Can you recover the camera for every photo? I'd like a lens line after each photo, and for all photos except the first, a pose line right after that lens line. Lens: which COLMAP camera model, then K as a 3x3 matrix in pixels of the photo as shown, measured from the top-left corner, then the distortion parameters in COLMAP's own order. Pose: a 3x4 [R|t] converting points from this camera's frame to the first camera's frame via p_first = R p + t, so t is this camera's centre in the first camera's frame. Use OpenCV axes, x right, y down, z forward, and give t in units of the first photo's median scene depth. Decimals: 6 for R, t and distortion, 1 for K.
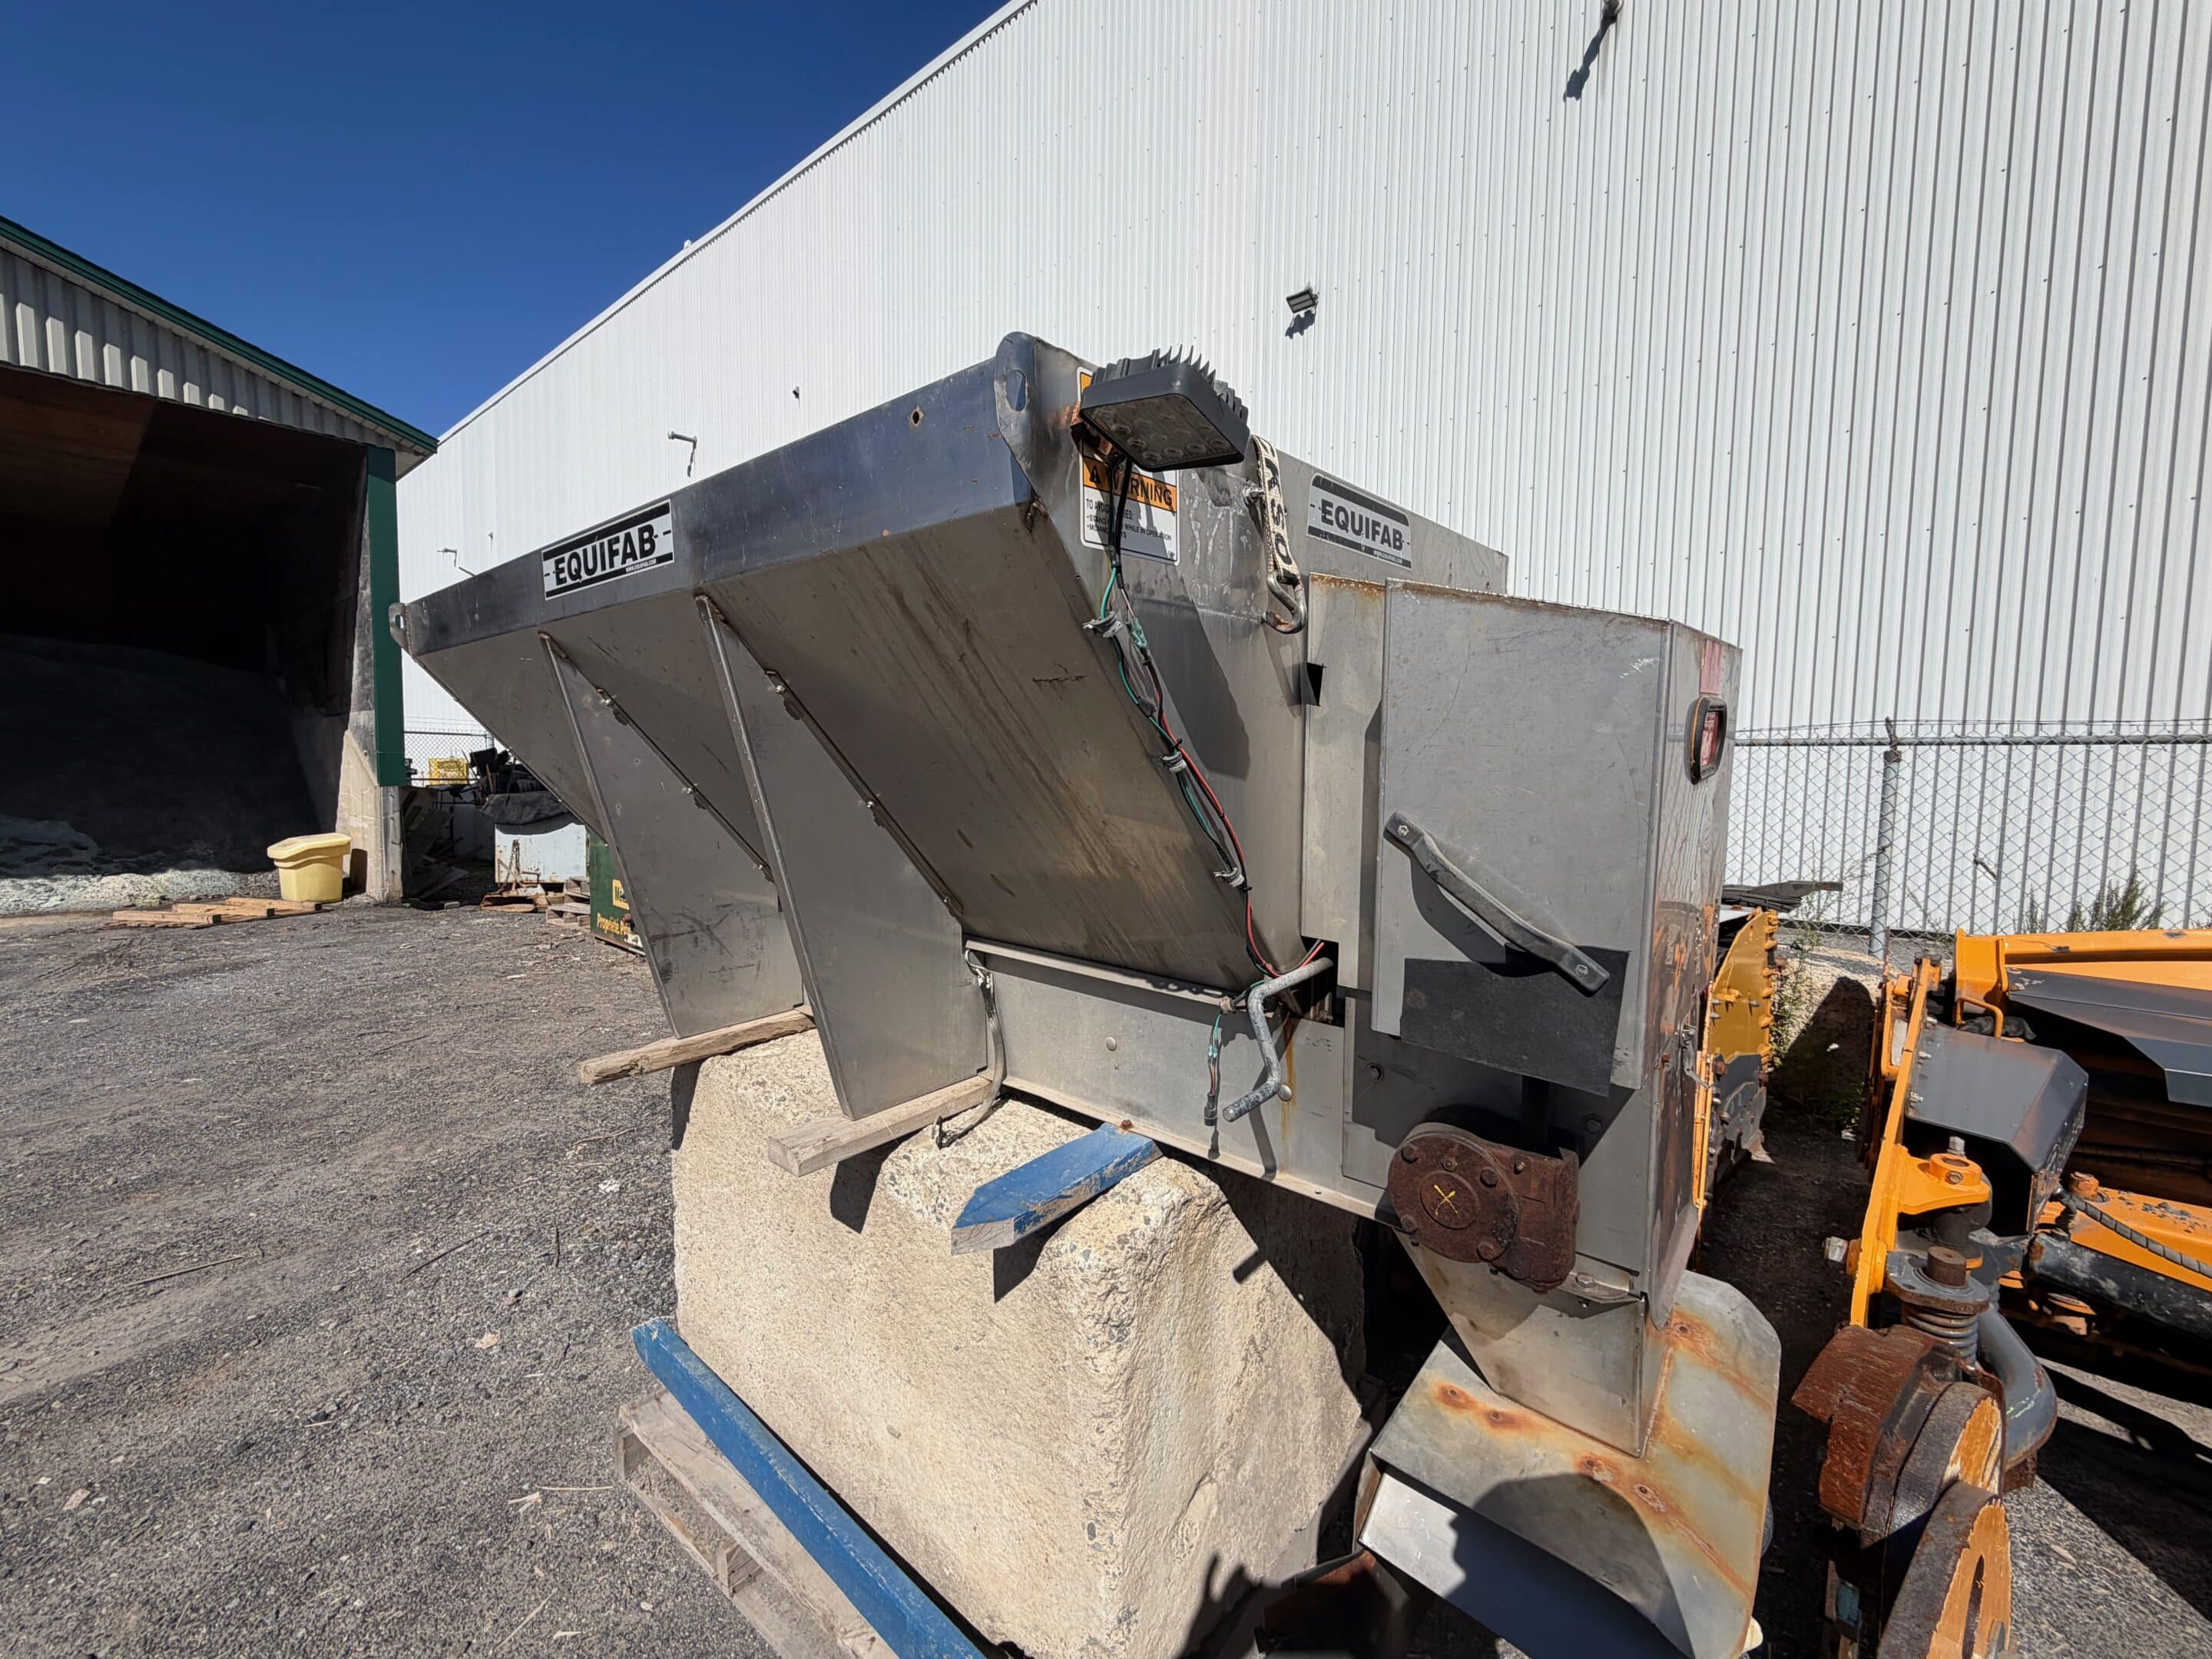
lens RADIAL K [[885.3, 0, 1102.9], [0, 885.3, 826.0], [0, 0, 1]] dist [0.000224, 0.000184]
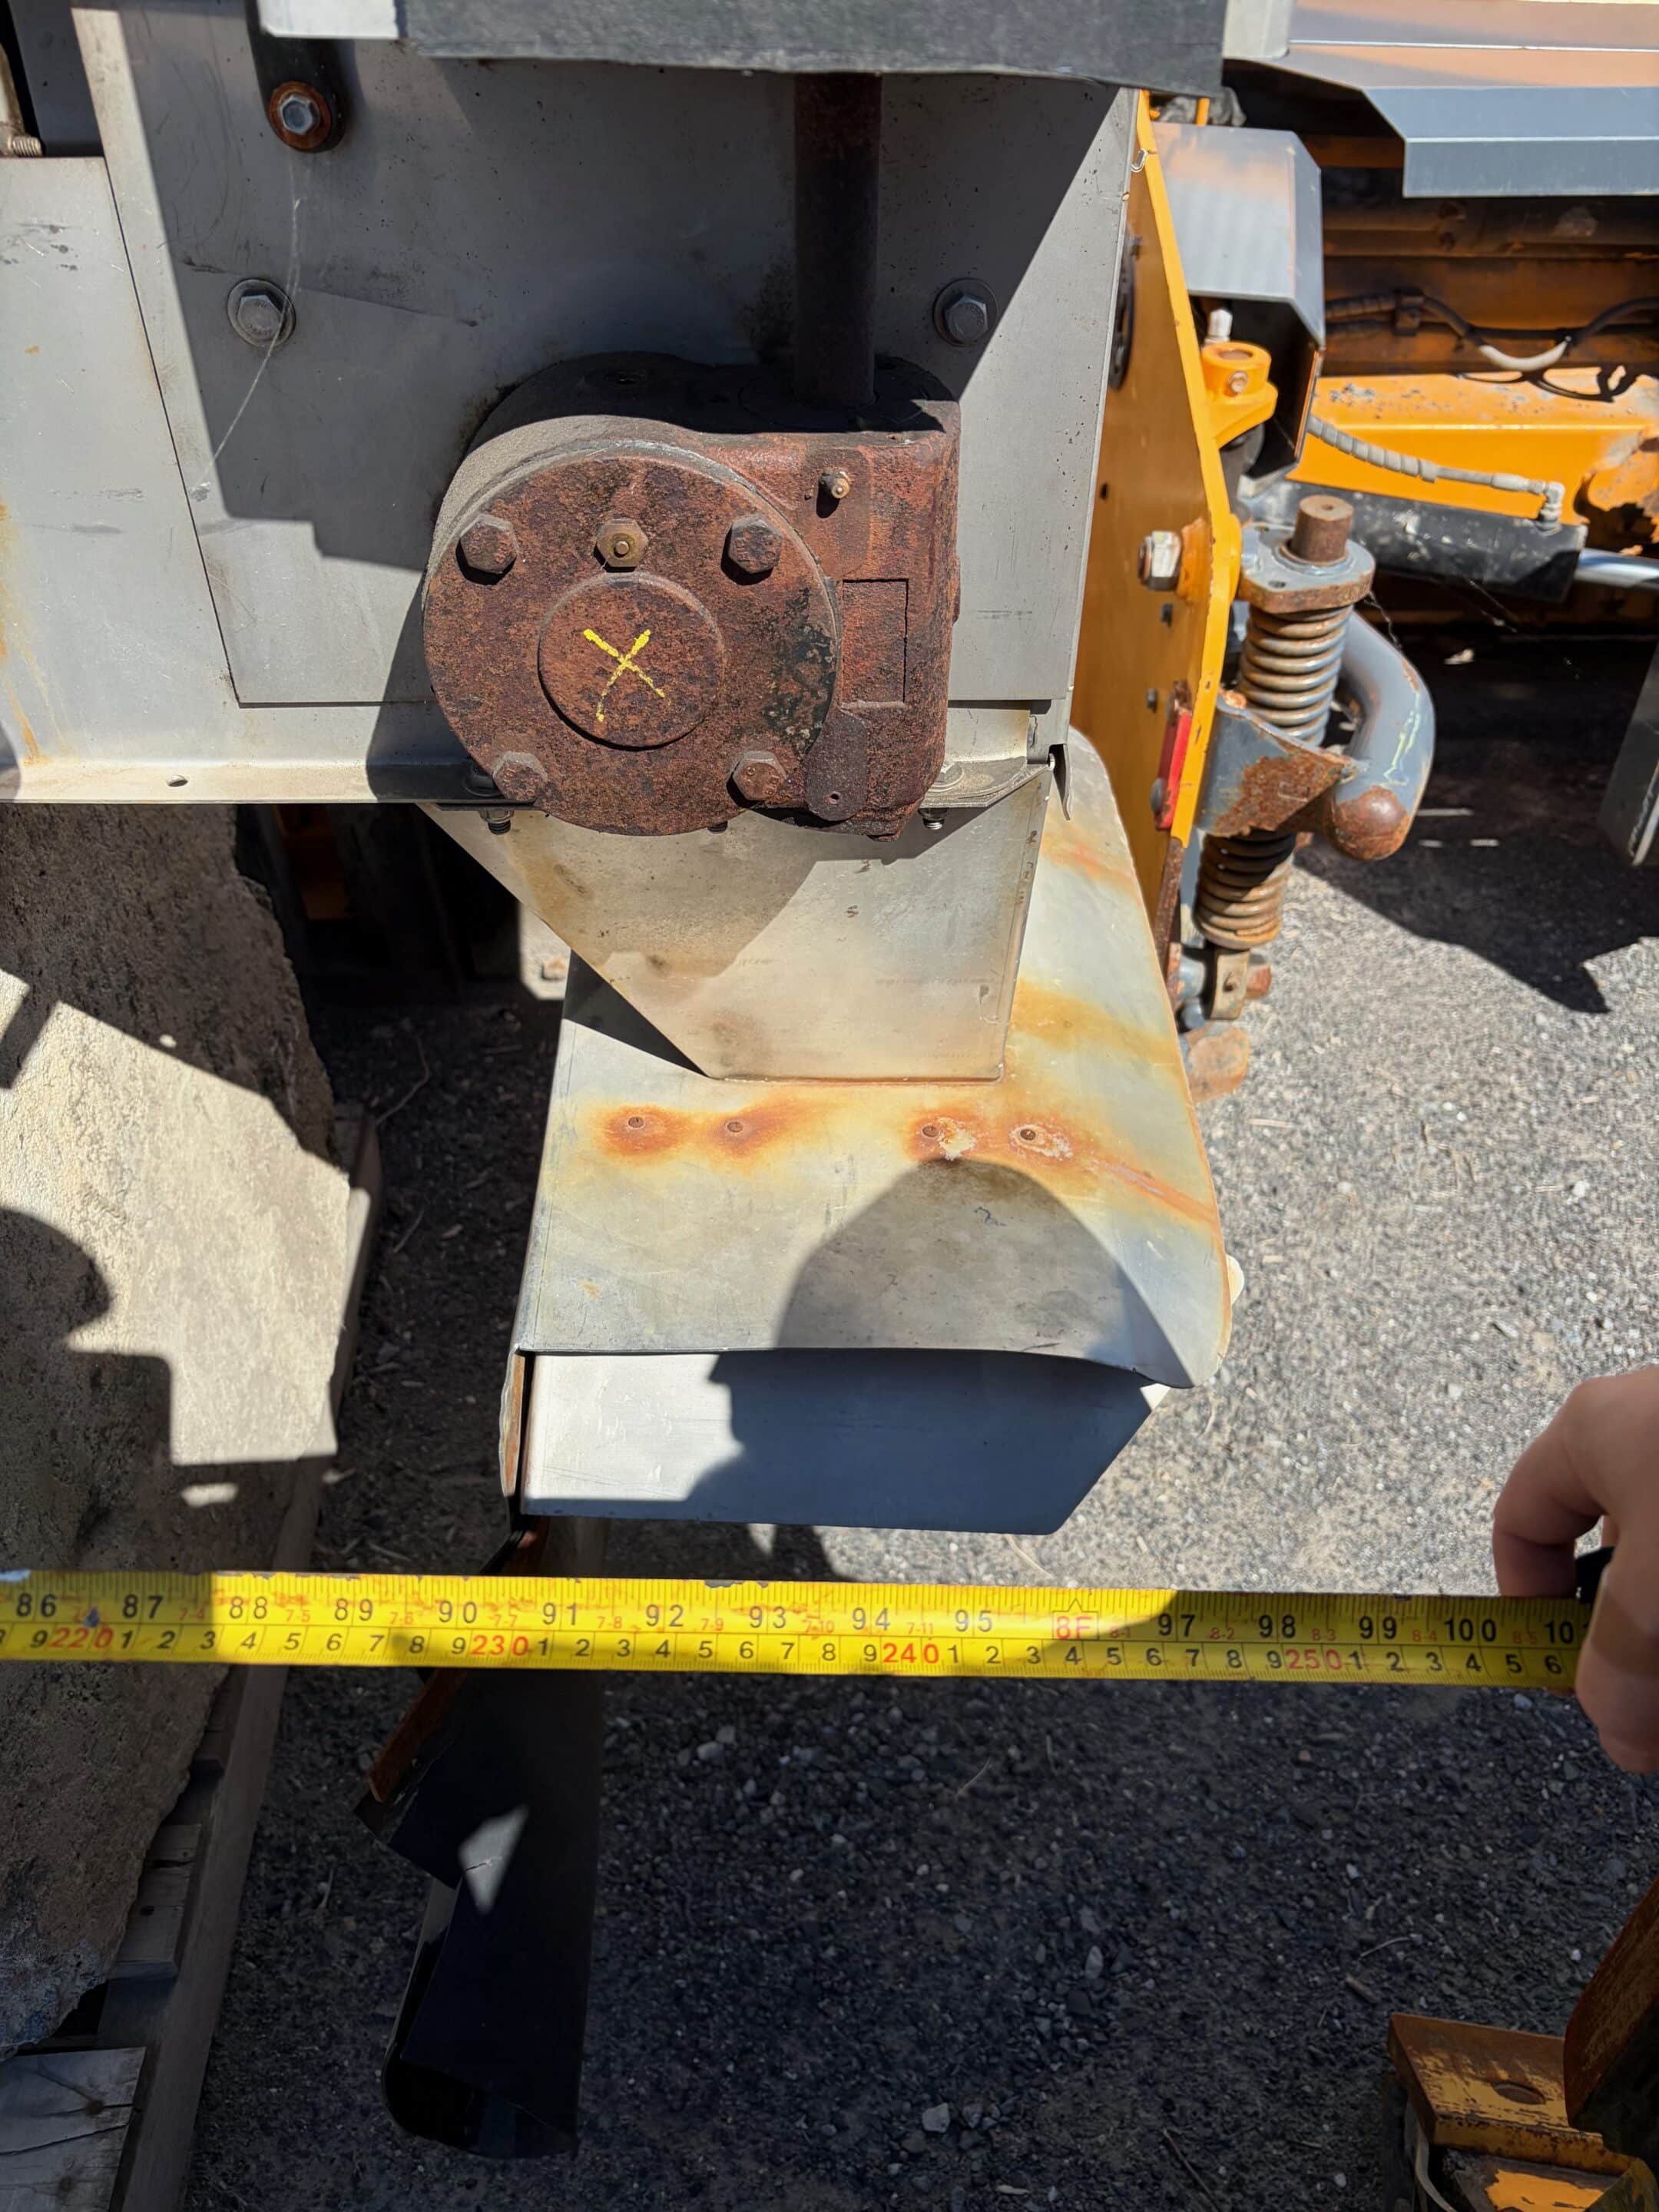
lens RADIAL K [[1679.2, 0, 829.5], [0, 1679.2, 1112.9], [0, 0, 1]] dist [0.010646, -0.002270]
pose [[0.747306, -0.424710, 0.511033, 0.067855], [0.049453, 0.802488, 0.594615, 0.181615], [-0.662637, -0.419087, 0.620707, 0.469537]]
